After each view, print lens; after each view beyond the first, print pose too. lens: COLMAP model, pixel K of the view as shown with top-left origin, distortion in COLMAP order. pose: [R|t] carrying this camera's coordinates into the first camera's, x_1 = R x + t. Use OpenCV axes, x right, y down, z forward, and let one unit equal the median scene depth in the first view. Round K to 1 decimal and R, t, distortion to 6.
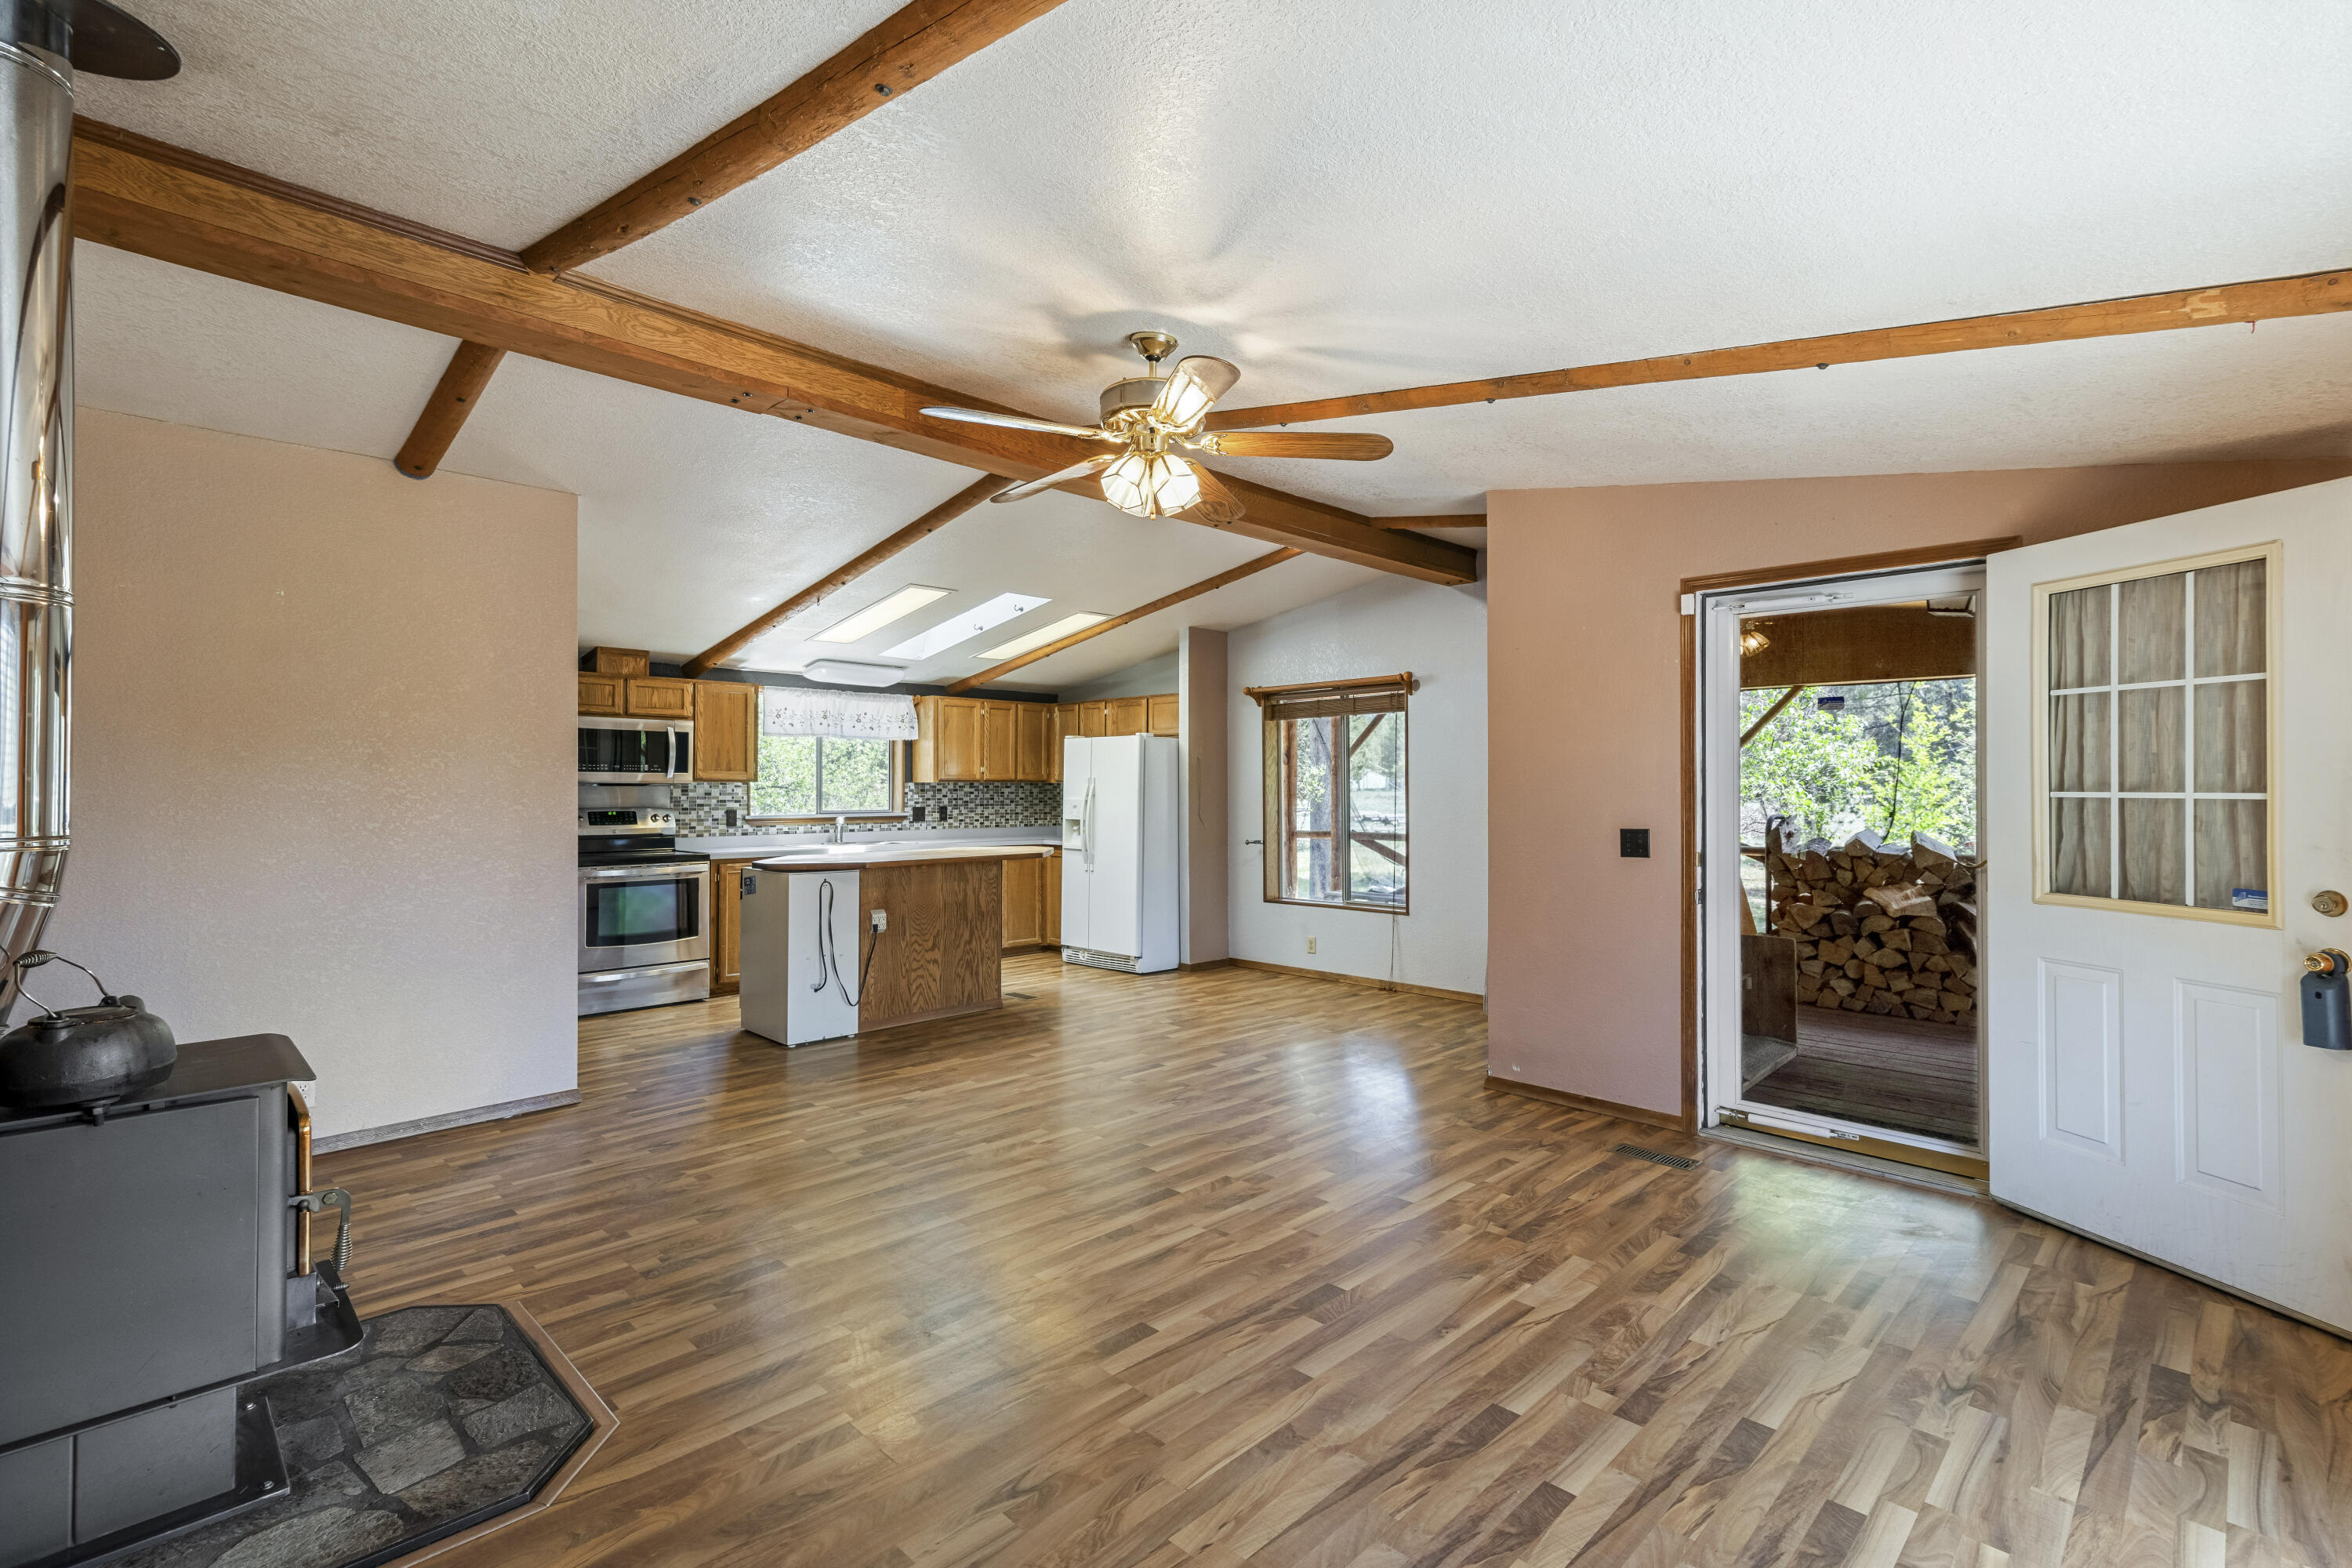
lens RADIAL K [[1076.3, 0, 1181.0], [0, 1076.3, 783.3], [0, 0, 1]] dist [0.014146, -0.000591]
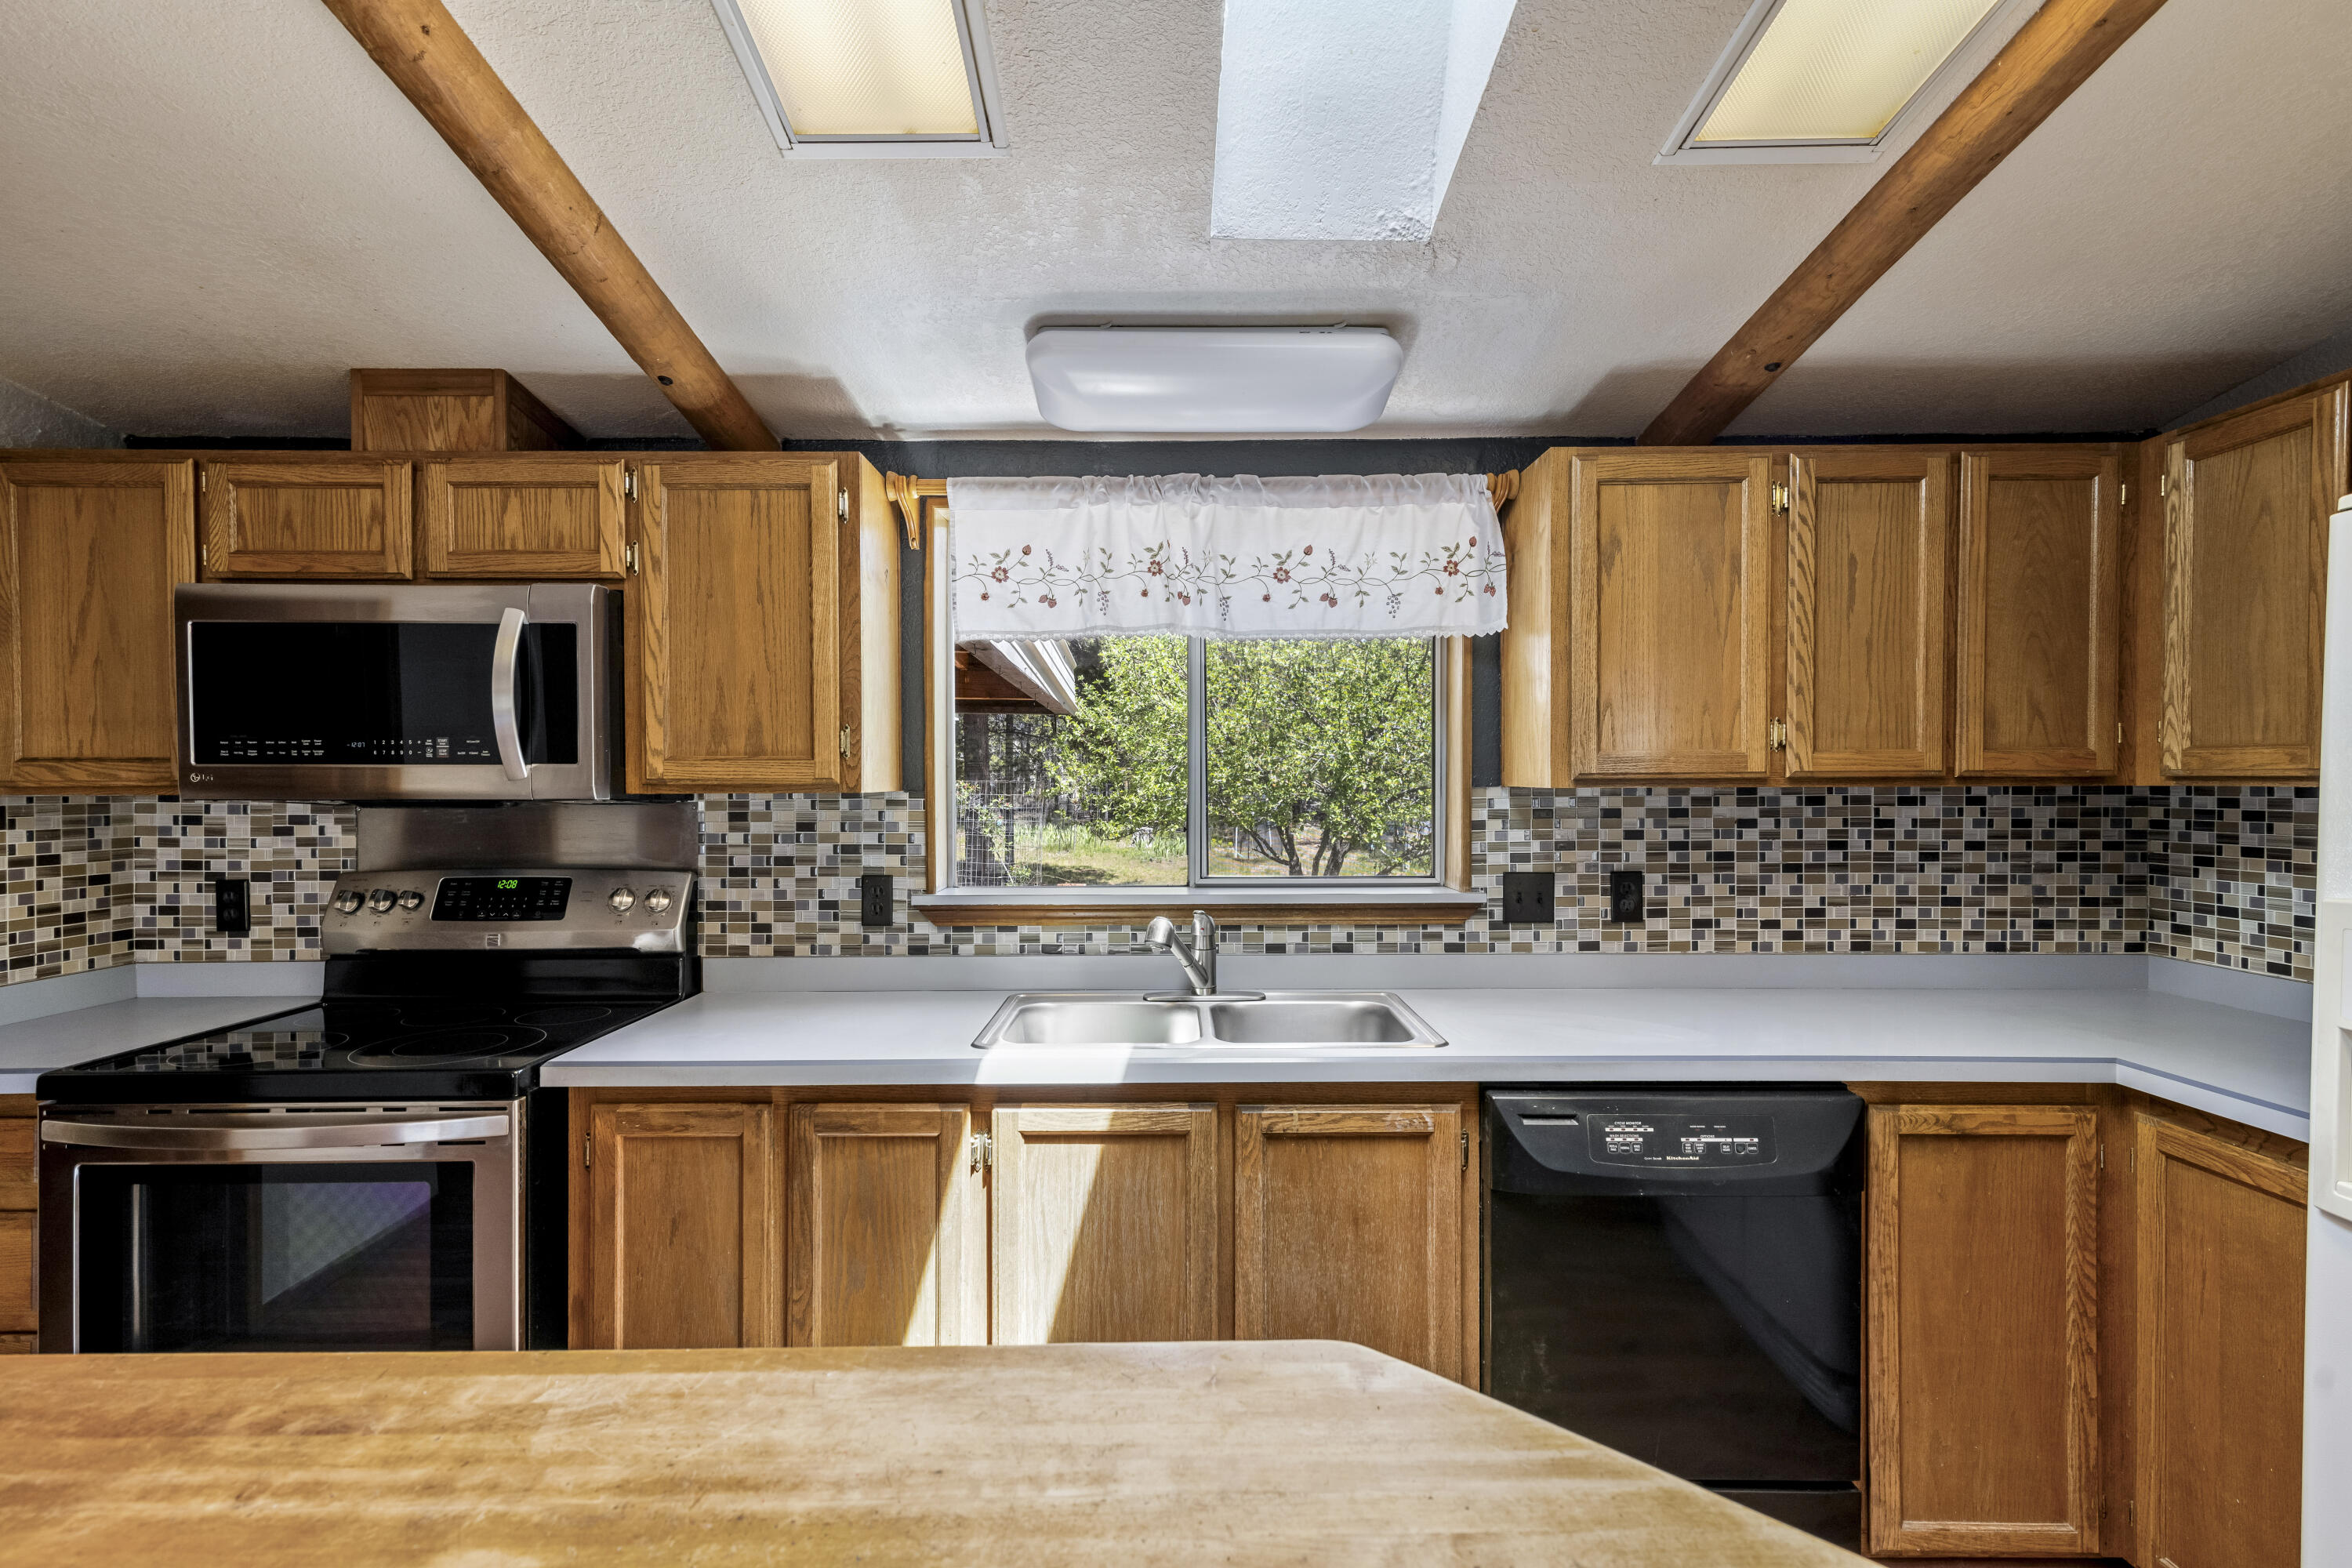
lens RADIAL K [[1062.3, 0, 1169.7], [0, 1062.3, 794.5], [0, 0, 1]] dist [0.013110, -0.000687]
pose [[0.710374, 0.006267, -0.703797, -0.140996], [0.006750, 0.999854, 0.015716, -0.004695], [0.703792, -0.015915, 0.710227, 0.919141]]
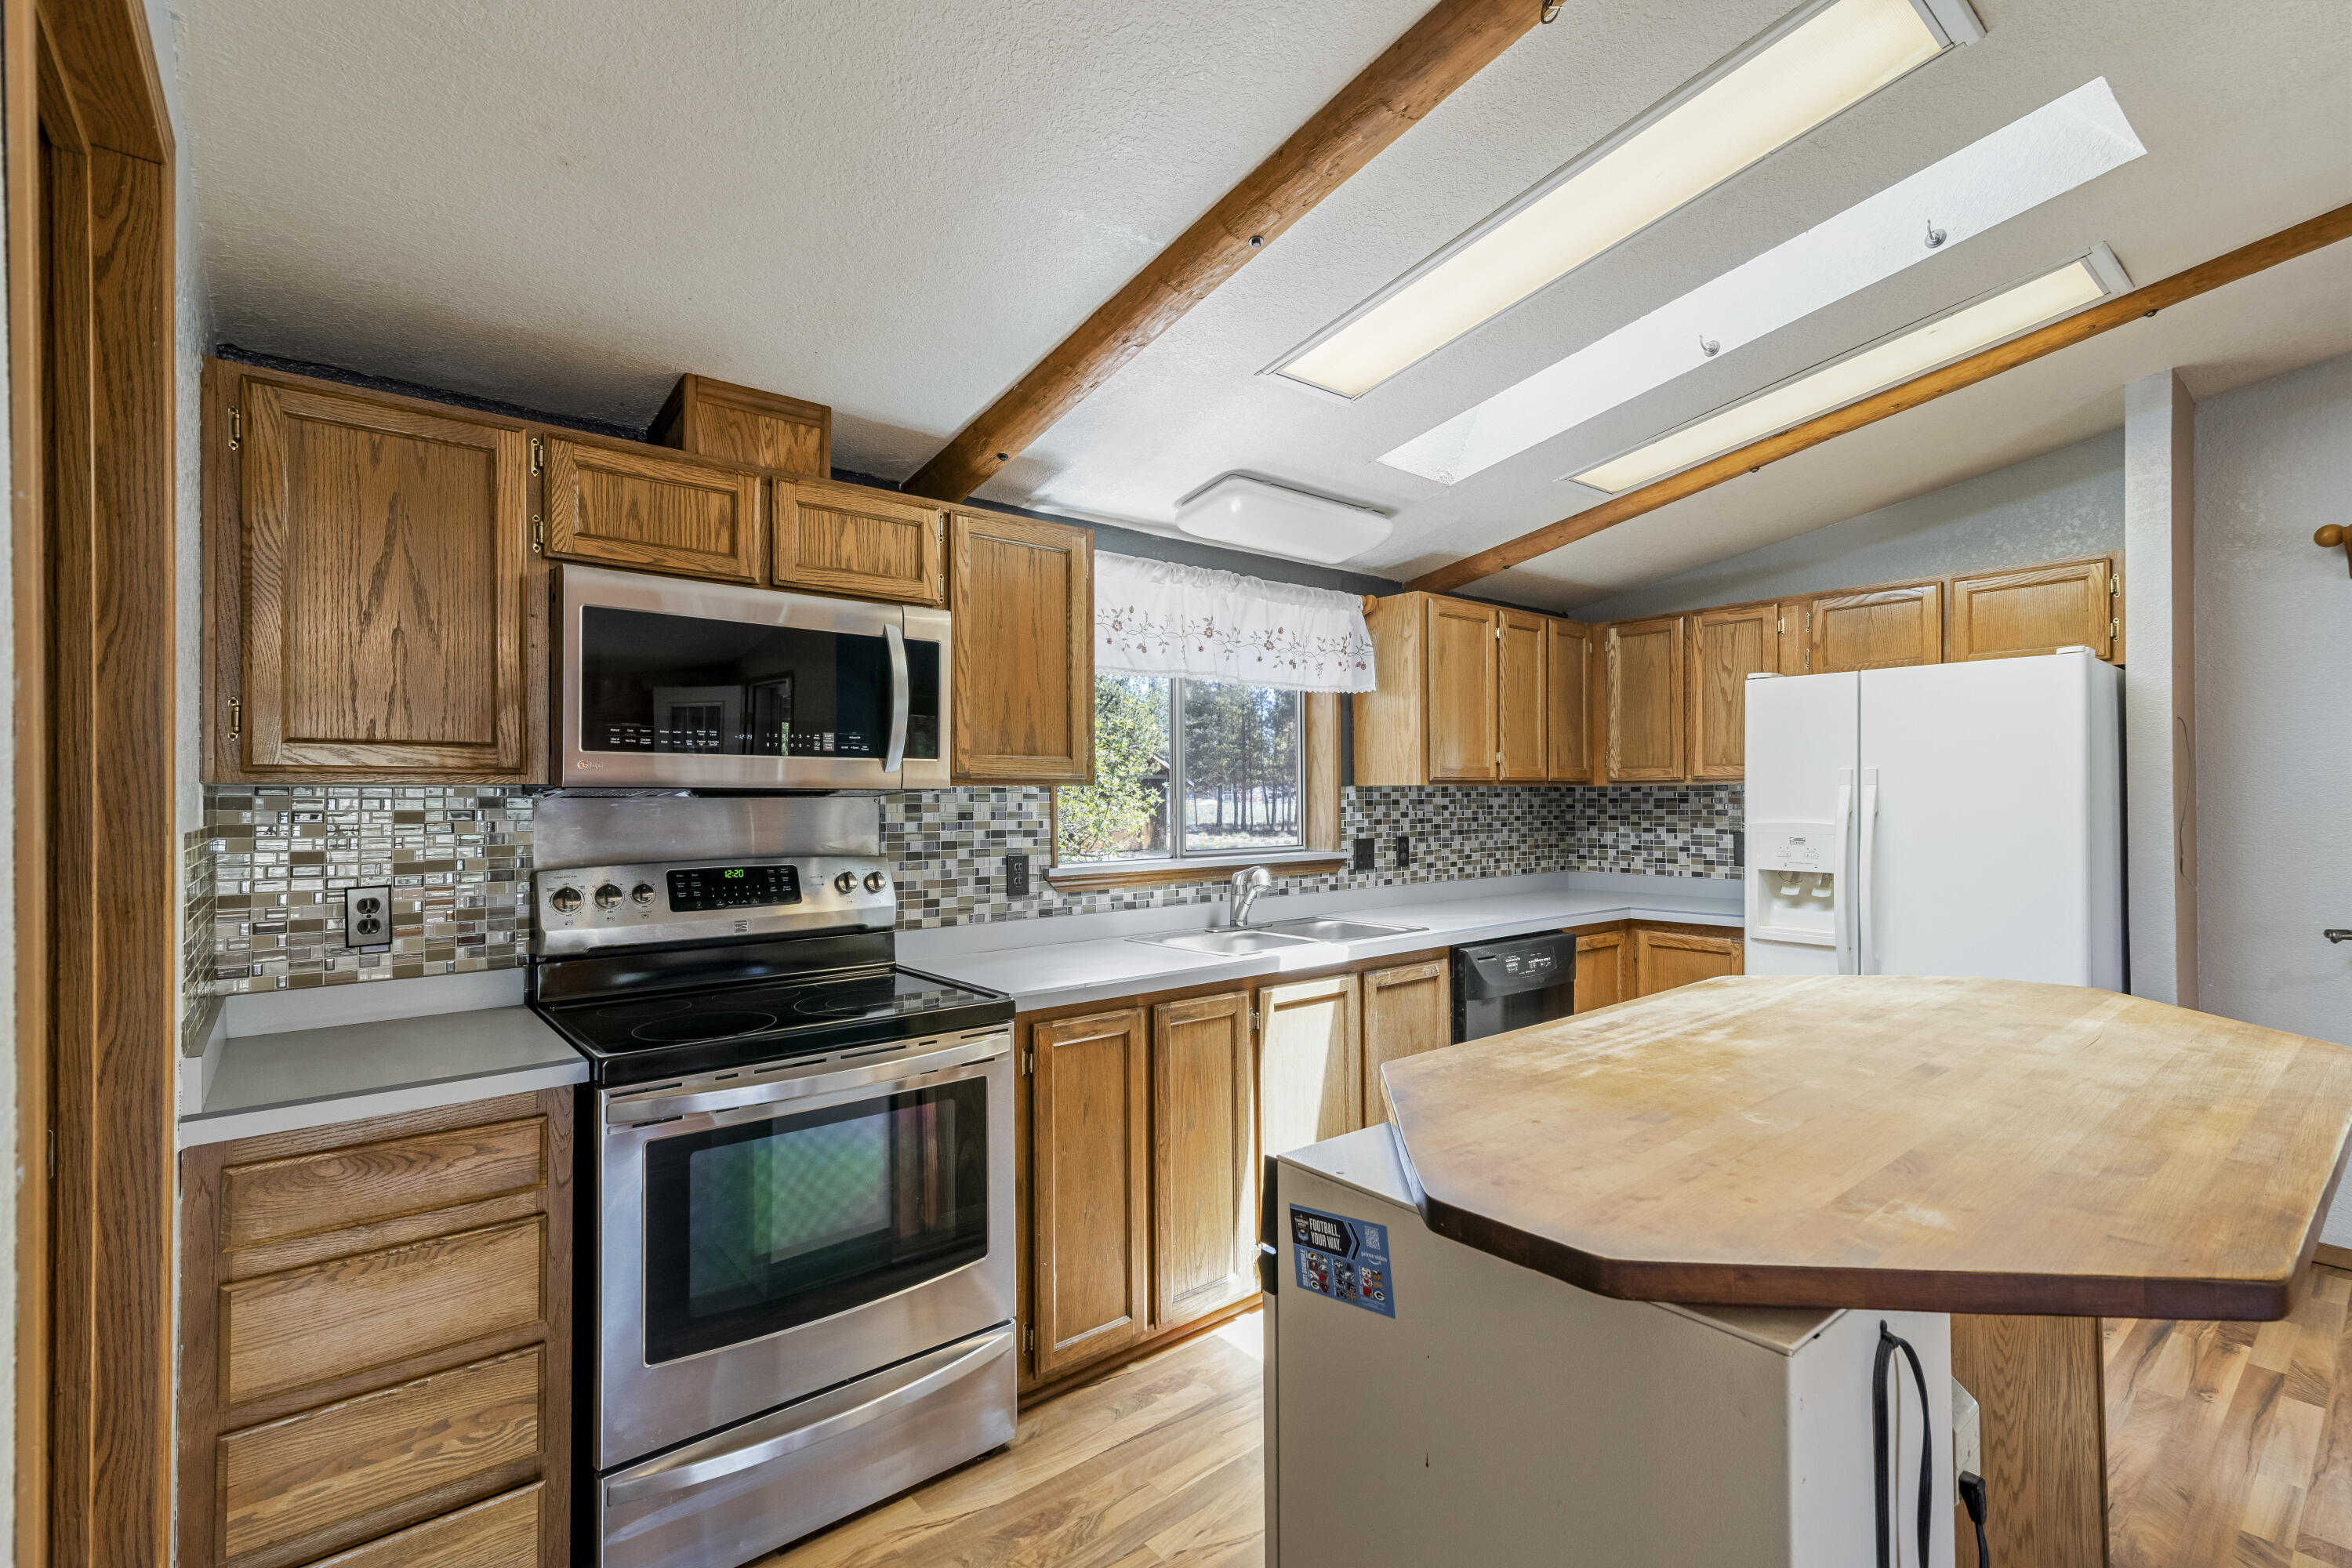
lens RADIAL K [[1051.4, 0, 1179.7], [0, 1051.4, 793.0], [0, 0, 1]] dist [0.013264, -0.000469]
pose [[0.995711, -0.006993, -0.092256, -0.351827], [0.007013, 0.999975, -0.000110, 0.002130], [0.092254, -0.000537, 0.995735, 0.675399]]
